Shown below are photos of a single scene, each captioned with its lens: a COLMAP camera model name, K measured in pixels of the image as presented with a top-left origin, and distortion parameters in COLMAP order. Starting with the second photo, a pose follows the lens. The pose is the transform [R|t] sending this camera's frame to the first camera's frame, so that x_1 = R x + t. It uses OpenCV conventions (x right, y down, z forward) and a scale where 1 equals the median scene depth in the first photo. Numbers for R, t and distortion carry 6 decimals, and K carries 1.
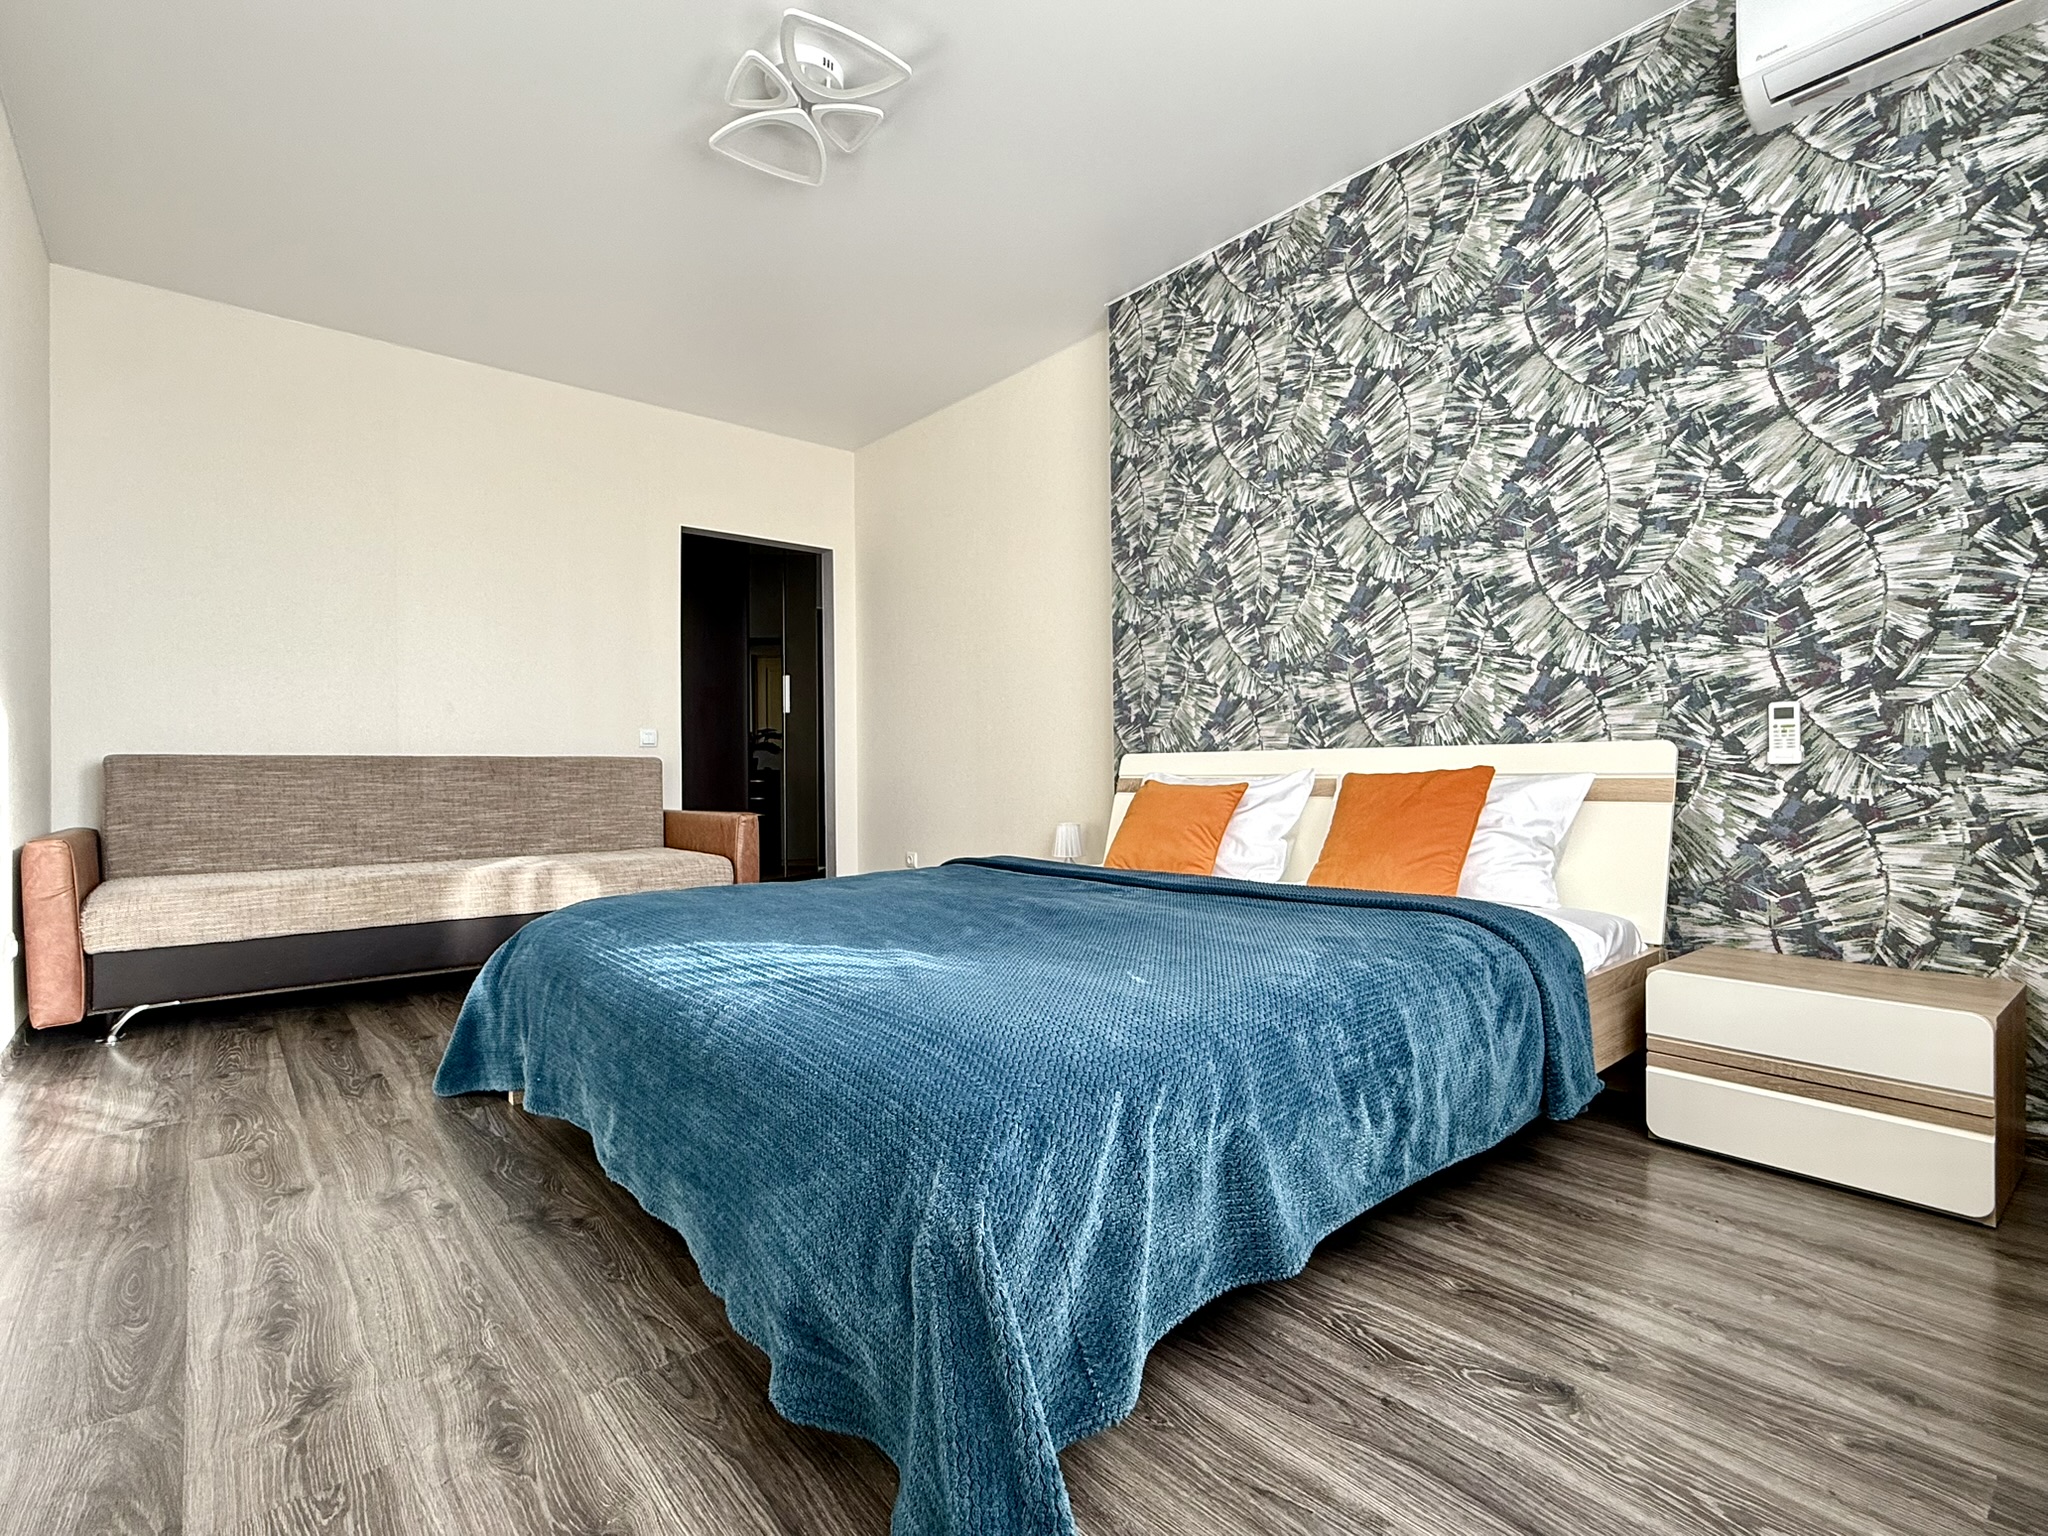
lens RADIAL K [[979.1, 0, 1023.3], [0, 979.1, 767.4], [0, 0, 1]] dist [0.001439, 0.000043]
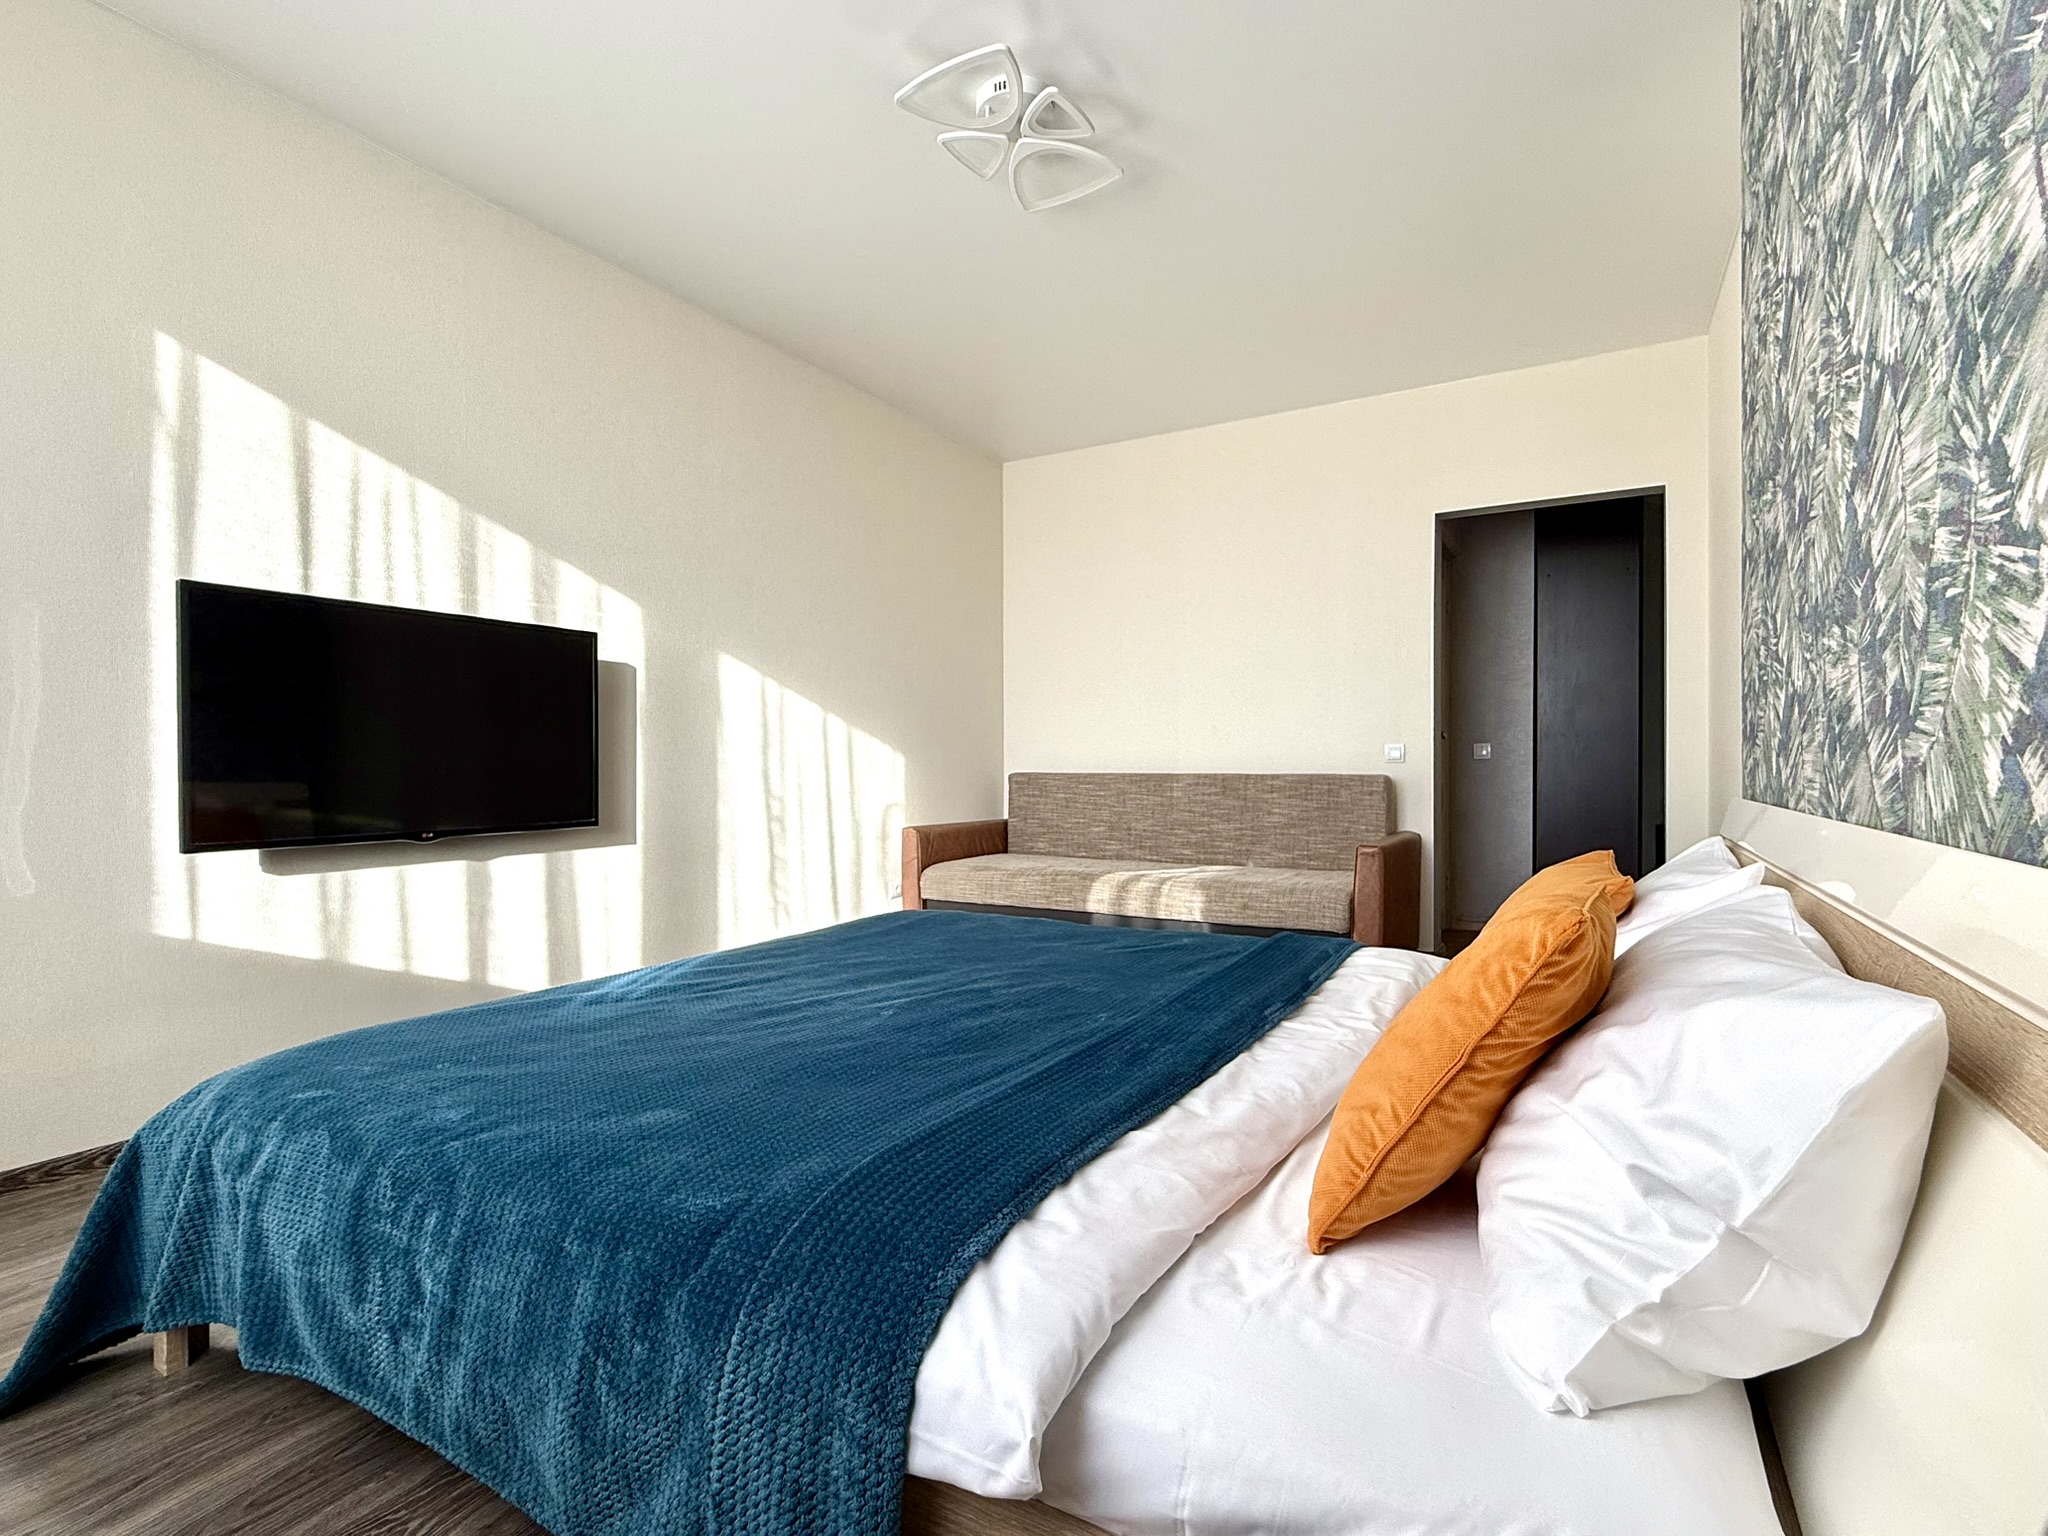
lens RADIAL K [[979.1, 0, 1025.9], [0, 979.1, 770.2], [0, 0, 1]] dist [0.001439, 0.000043]
pose [[0.350630, 0.014159, -0.936407, 0.446327], [0.001222, 0.999878, 0.015577, -0.034900], [0.936513, -0.006606, 0.350570, 0.429386]]
